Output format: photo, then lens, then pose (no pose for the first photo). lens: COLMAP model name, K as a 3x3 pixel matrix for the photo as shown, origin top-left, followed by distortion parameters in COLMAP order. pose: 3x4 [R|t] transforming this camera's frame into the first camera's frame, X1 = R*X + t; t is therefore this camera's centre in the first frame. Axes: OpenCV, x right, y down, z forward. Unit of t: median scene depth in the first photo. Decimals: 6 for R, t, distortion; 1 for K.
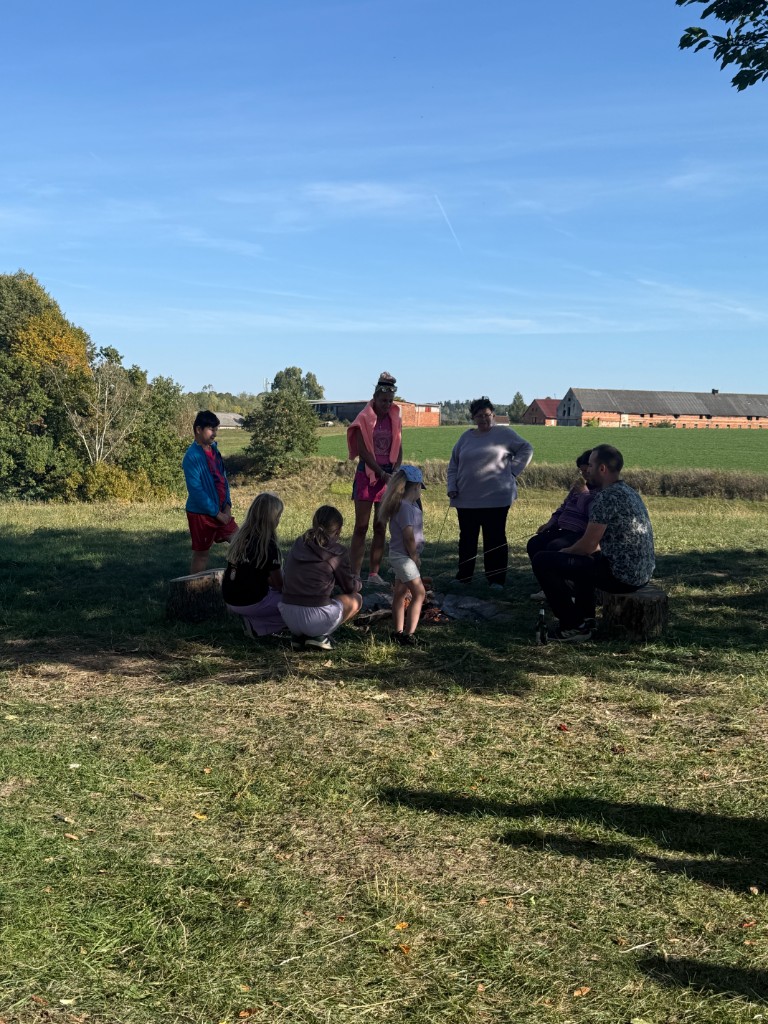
lens RADIAL K [[1204.0, 0, 383.5], [0, 1204.0, 516.3], [0, 0, 1]] dist [0.000514, 0.000000]
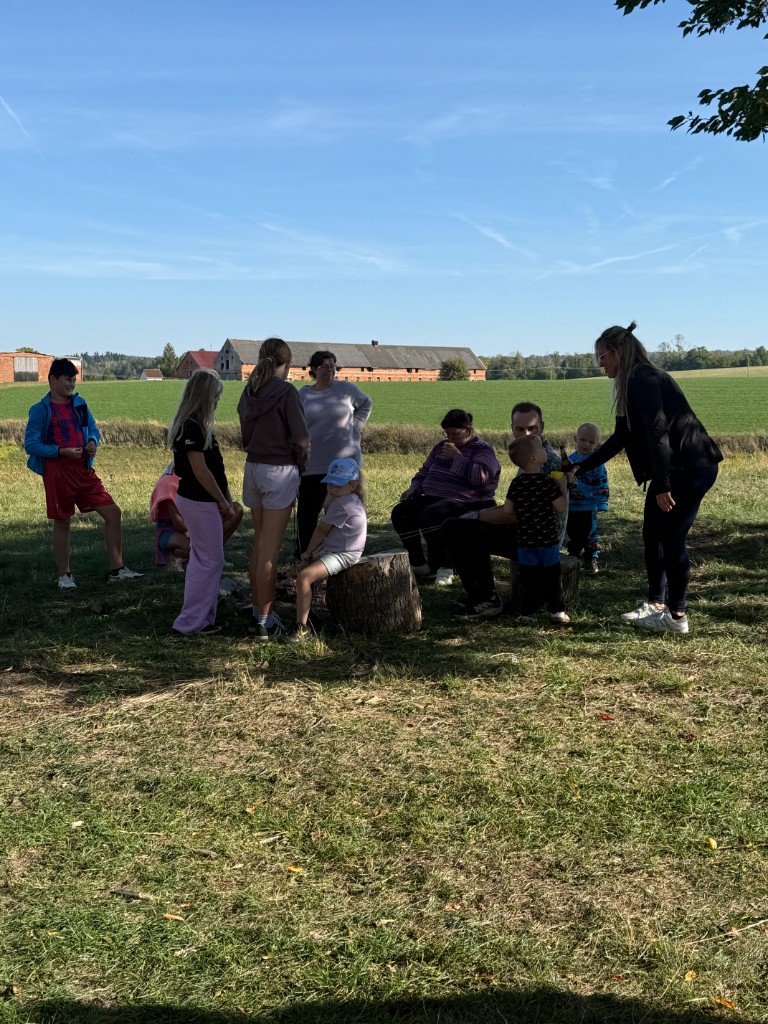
lens RADIAL K [[1273.4, 0, 384.1], [0, 1273.4, 507.3], [0, 0, 1]] dist [-0.034382, 0.000000]
pose [[0.930550, -0.043767, 0.363539, -0.095589], [0.034041, 0.998871, 0.033121, -0.005427], [-0.364578, -0.018446, 0.930990, 0.041912]]
